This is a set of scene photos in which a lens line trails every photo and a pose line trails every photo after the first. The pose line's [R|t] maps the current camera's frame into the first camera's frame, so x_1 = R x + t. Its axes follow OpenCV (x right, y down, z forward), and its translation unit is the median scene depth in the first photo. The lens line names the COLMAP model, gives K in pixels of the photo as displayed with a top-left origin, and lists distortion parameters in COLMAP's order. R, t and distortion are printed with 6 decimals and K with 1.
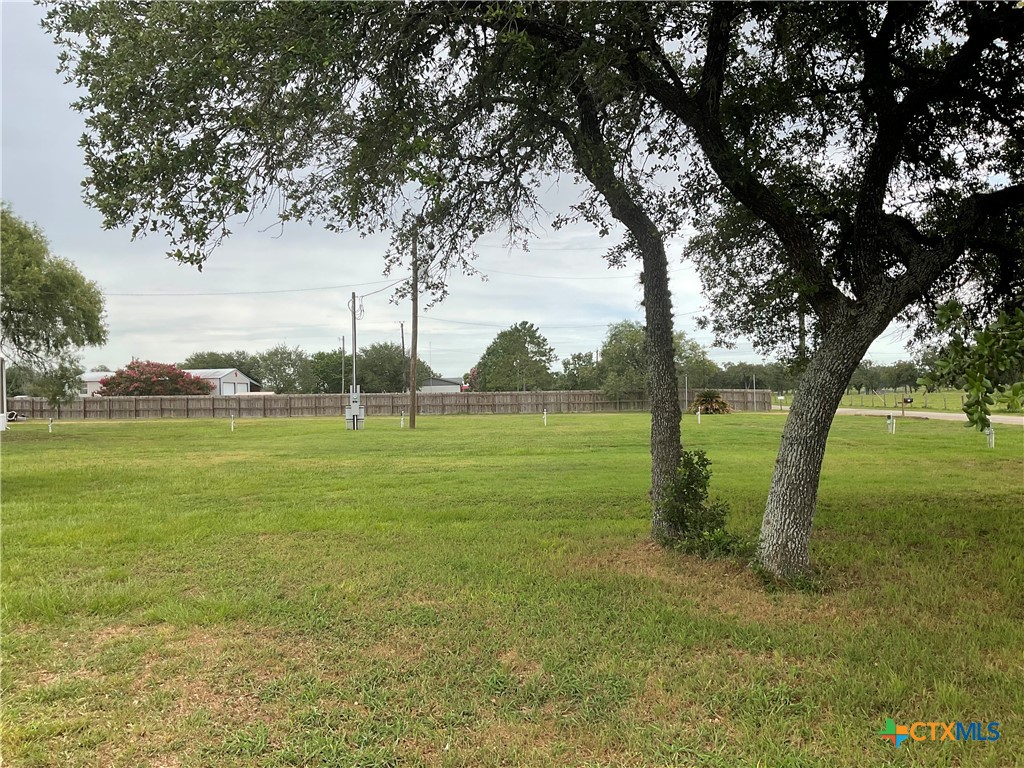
lens RADIAL K [[824.9, 0, 514.7], [0, 824.9, 383.3], [0, 0, 1]] dist [0.012635, -0.025797]
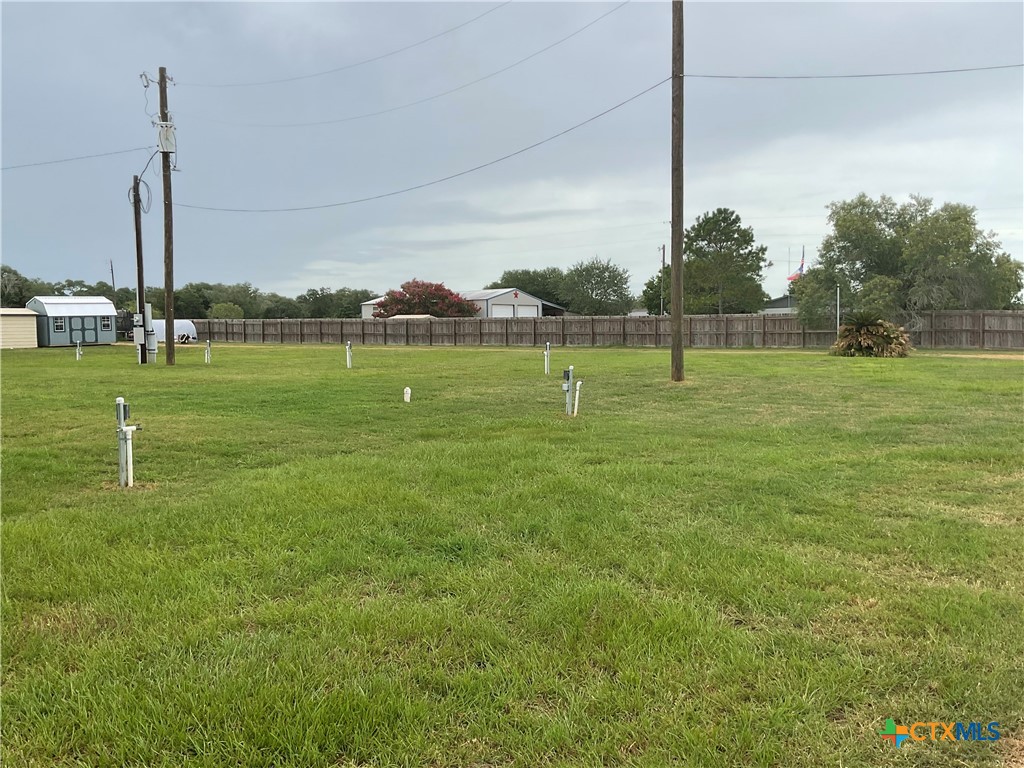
lens RADIAL K [[931.9, 0, 513.4], [0, 931.9, 391.5], [0, 0, 1]] dist [0.036220, 0.000000]
pose [[0.808465, 0.050252, -0.586395, 0.339742], [0.003291, 0.995947, 0.089887, 0.003203], [0.588535, -0.074600, 0.805023, 0.295387]]
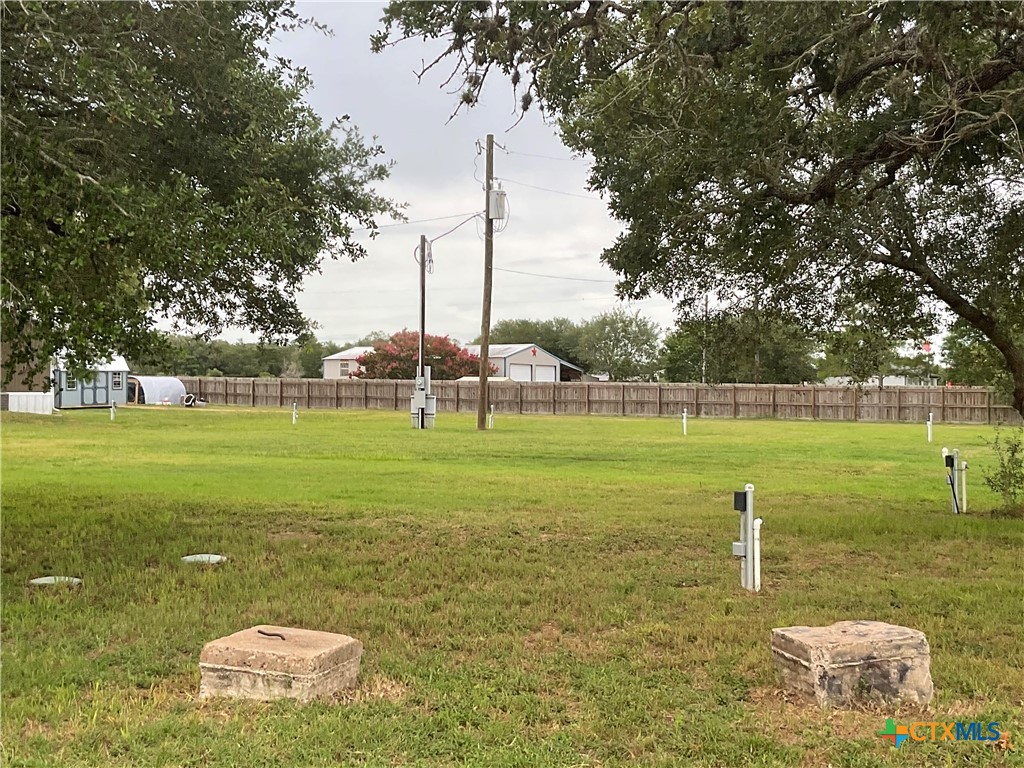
lens RADIAL K [[1343.4, 0, 514.5], [0, 1343.4, 379.5], [0, 0, 1]] dist [0.084927, 0.000000]
pose [[0.882748, 0.021768, -0.469342, 0.250383], [-0.018486, 0.999762, 0.011599, -0.001153], [0.469482, -0.001562, 0.882940, 0.001890]]
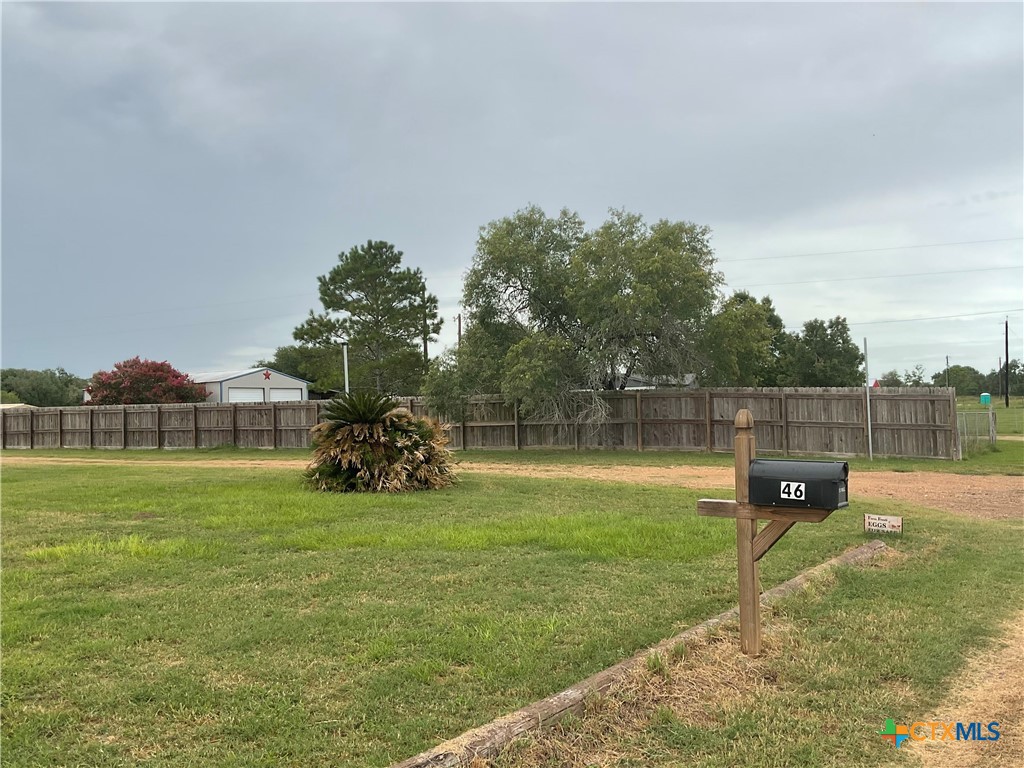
lens RADIAL K [[931.9, 0, 502.2], [0, 931.9, 382.3], [0, 0, 1]] dist [0.036220, 0.000000]
pose [[0.845808, -0.018196, -0.533177, 0.353475], [0.016926, 0.999830, -0.007270, 0.005782], [0.533219, -0.002876, 0.845973, 0.636076]]
